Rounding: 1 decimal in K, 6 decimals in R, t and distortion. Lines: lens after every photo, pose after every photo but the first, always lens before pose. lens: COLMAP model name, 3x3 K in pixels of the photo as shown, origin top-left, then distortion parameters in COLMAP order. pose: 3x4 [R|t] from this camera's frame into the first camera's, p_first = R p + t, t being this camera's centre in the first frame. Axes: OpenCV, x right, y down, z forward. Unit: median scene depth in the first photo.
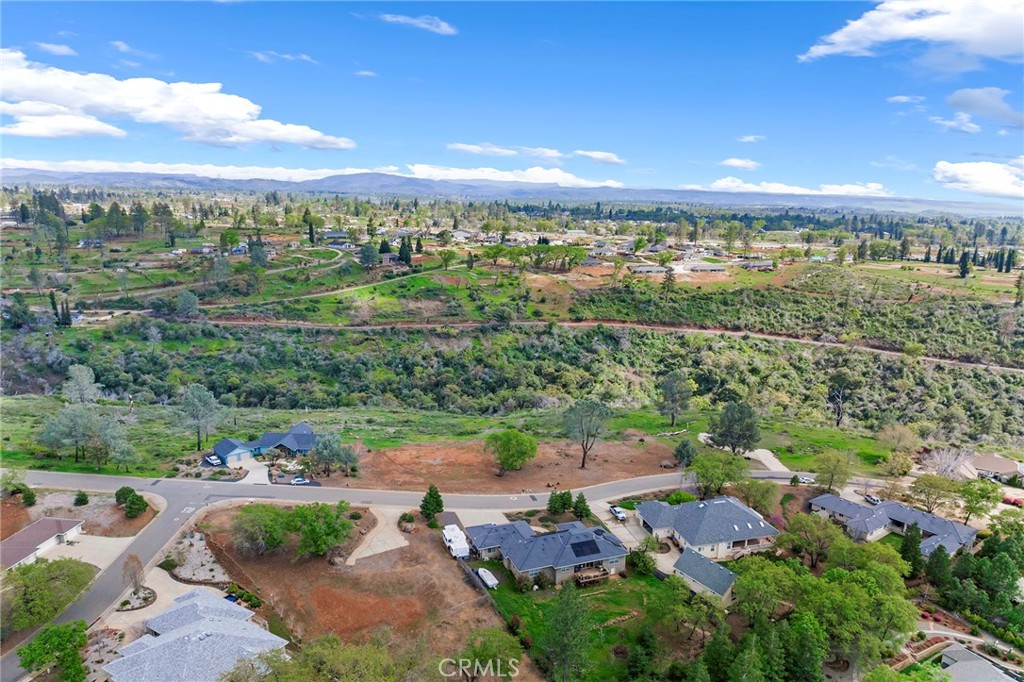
lens RADIAL K [[728.2, 0, 512.0], [0, 728.2, 341.0], [0, 0, 1]] dist [-0.044994, 0.000482]
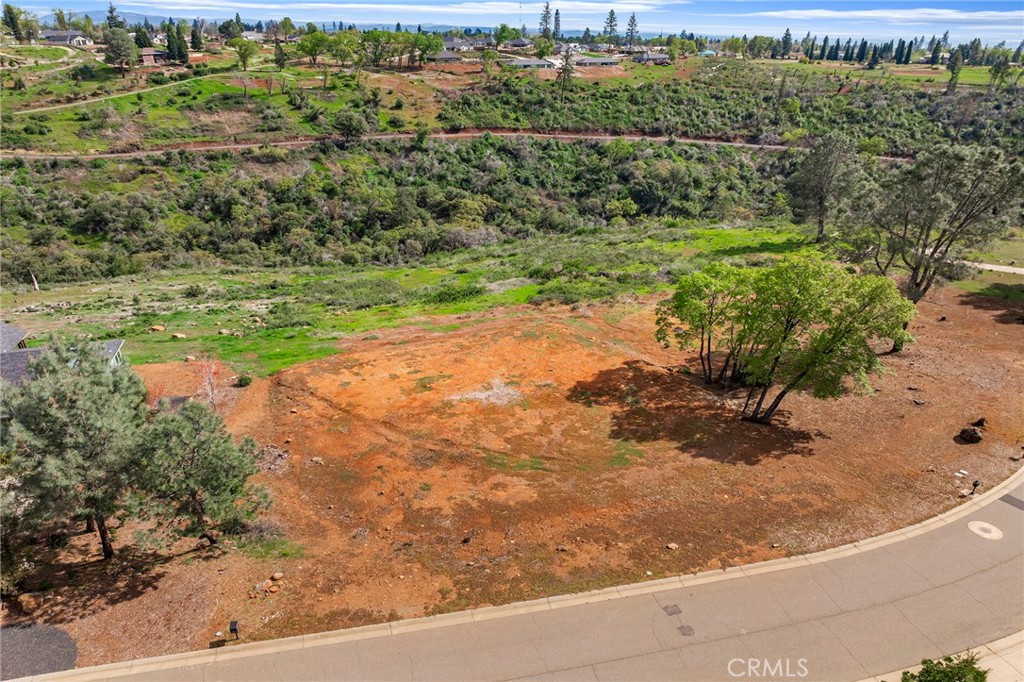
lens RADIAL K [[692.6, 0, 513.3], [0, 692.6, 392.6], [0, 0, 1]] dist [-0.010578, -0.003534]
pose [[0.956960, -0.135386, 0.256708, -0.067411], [0.060267, 0.957946, 0.280547, 0.033379], [-0.283894, -0.253001, 0.924875, 0.287975]]
